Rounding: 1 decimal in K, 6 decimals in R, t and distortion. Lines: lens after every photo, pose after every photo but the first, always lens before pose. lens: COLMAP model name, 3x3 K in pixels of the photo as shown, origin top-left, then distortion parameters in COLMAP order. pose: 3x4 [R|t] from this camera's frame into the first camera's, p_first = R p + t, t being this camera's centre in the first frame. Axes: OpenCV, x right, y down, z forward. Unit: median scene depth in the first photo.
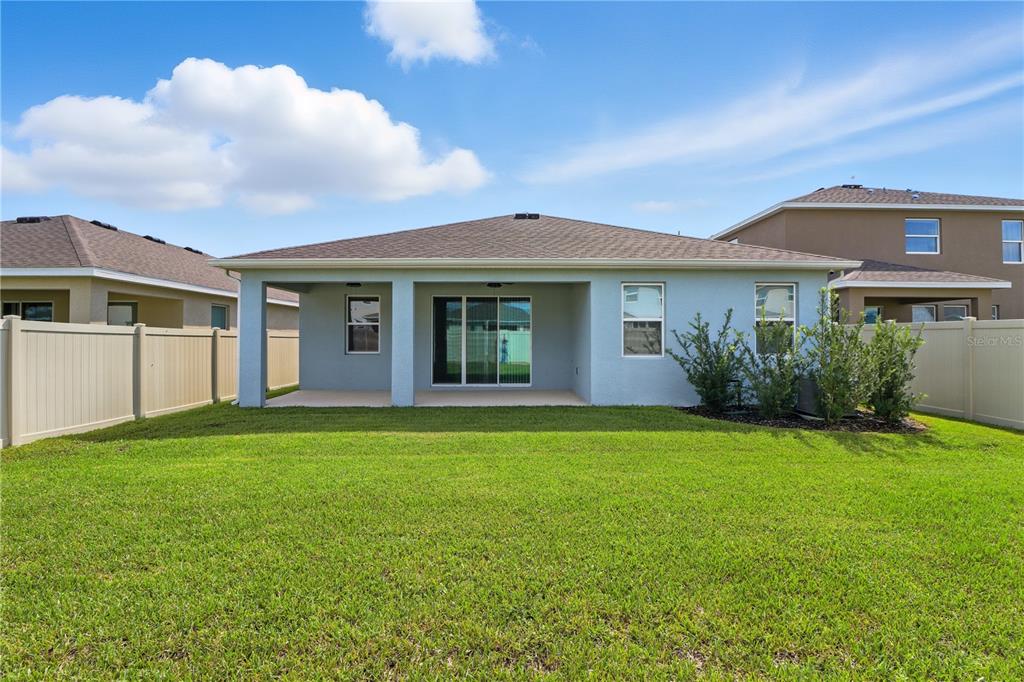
lens RADIAL K [[475.8, 0, 513.4], [0, 475.8, 333.0], [0, 0, 1]] dist [-0.002177, -0.013876]
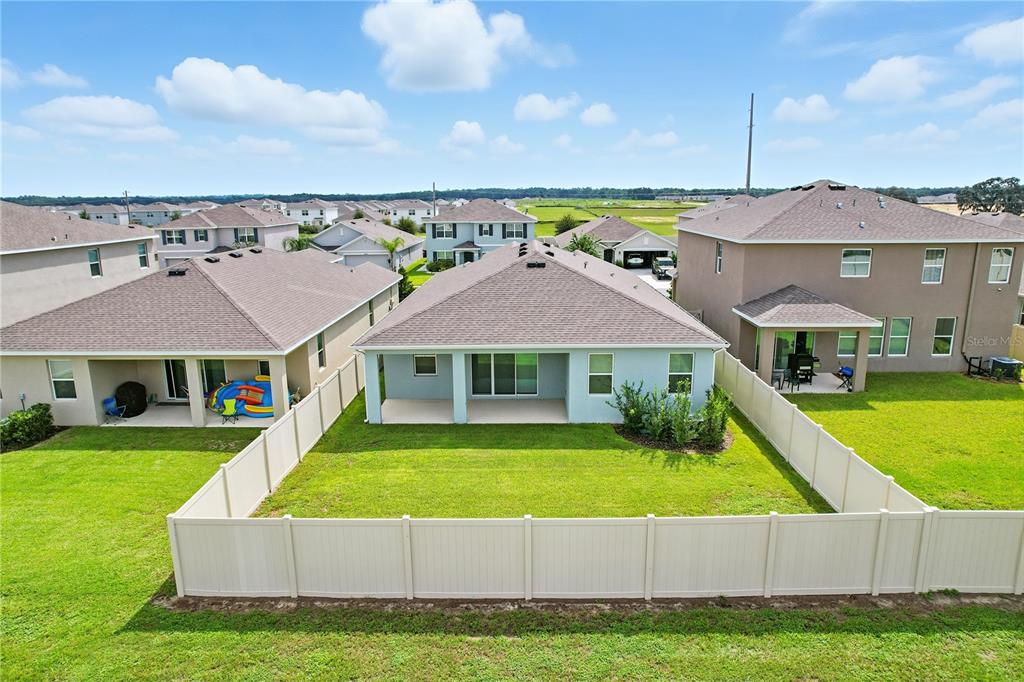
lens RADIAL K [[649.8, 0, 512.0], [0, 649.8, 341.0], [0, 0, 1]] dist [-0.069150, 0.032077]
pose [[0.998929, -0.000990, -0.046255, 0.064418], [0.011583, 0.973284, 0.229314, -0.662310], [0.044792, -0.229604, 0.972253, -1.200783]]
